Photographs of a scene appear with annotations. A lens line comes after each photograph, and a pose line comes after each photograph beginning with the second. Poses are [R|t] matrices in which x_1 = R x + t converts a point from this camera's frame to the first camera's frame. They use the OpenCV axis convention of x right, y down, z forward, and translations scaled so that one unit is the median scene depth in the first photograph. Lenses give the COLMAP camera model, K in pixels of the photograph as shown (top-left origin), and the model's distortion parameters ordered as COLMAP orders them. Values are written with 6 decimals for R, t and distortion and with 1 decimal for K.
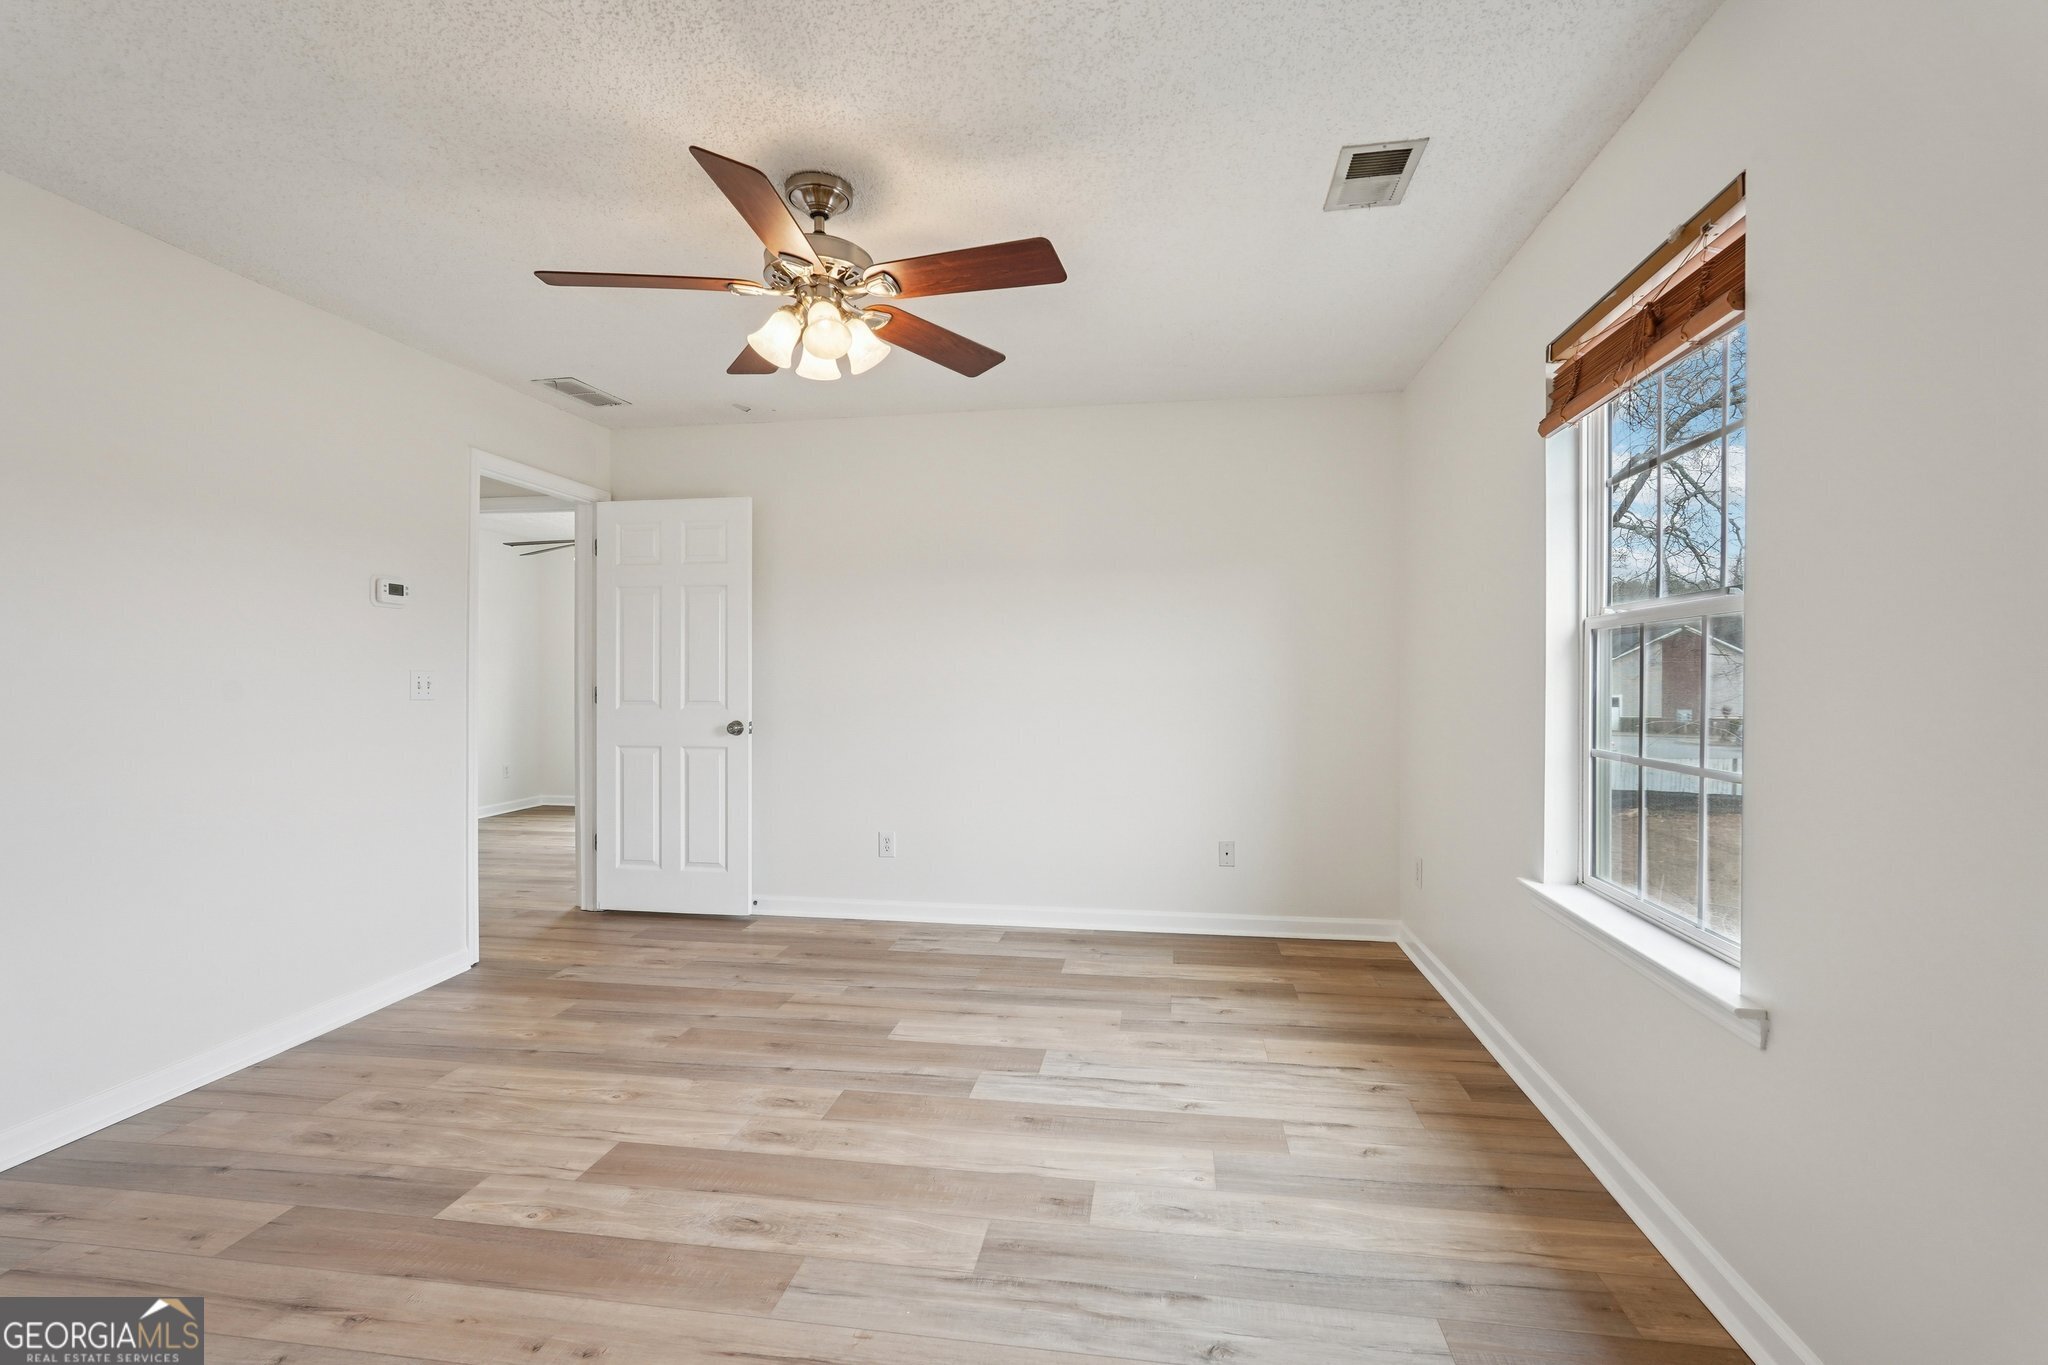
lens RADIAL K [[911.3, 0, 1026.8], [0, 911.3, 679.9], [0, 0, 1]] dist [-0.012500, 0.007649]
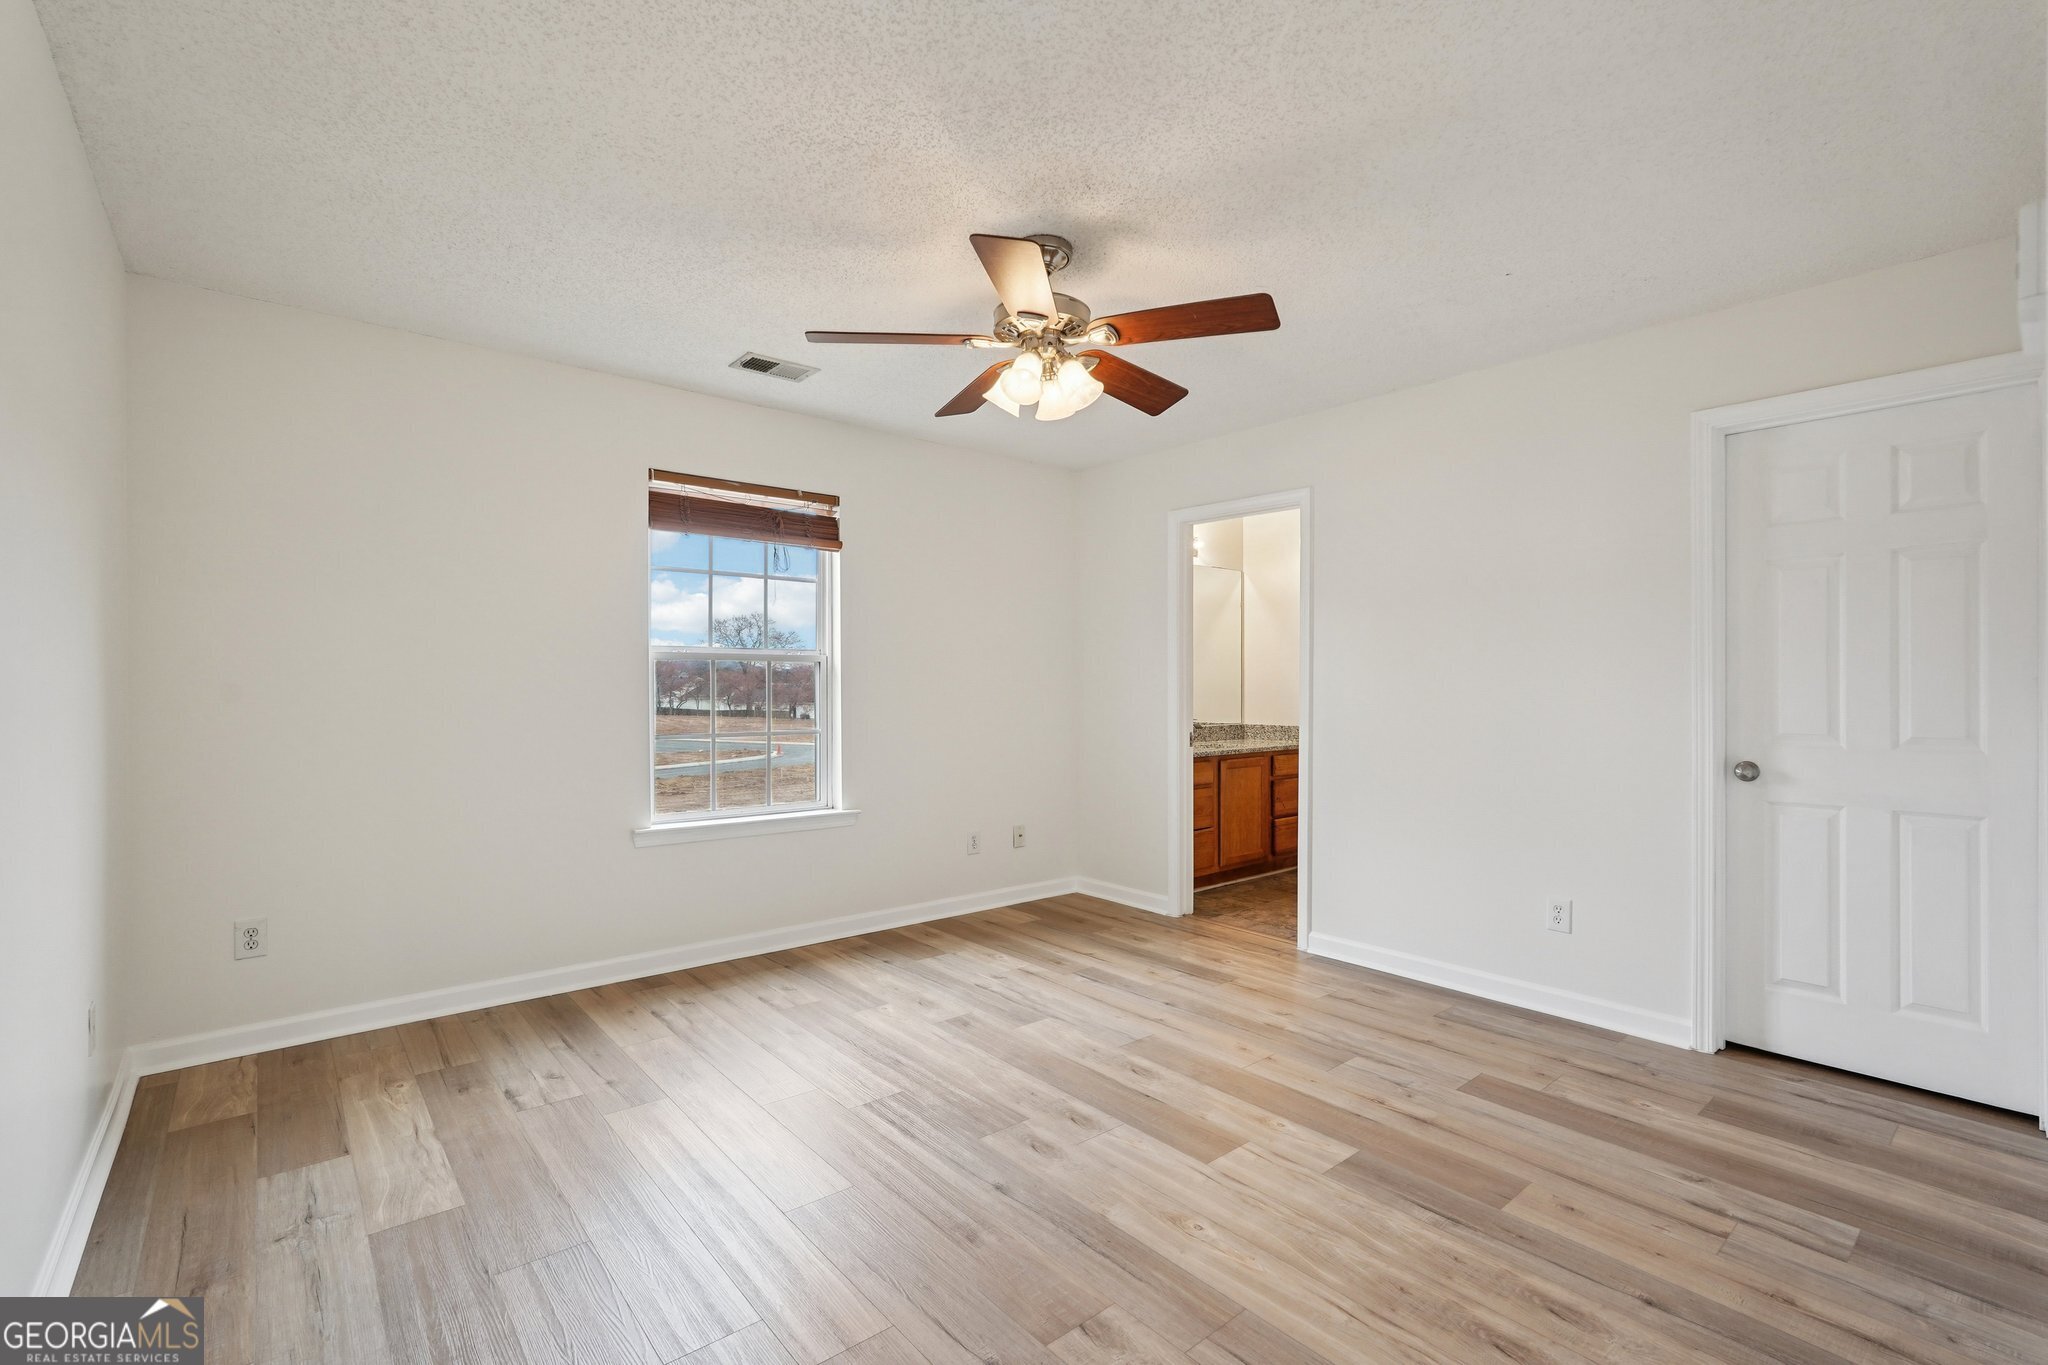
lens RADIAL K [[911.3, 0, 1015.6], [0, 911.3, 693.7], [0, 0, 1]] dist [-0.012500, 0.007649]
pose [[-0.753116, -0.004554, 0.657872, -0.927353], [-0.000113, 0.999977, 0.006793, -0.008549], [-0.657887, 0.005042, -0.753099, 1.852933]]
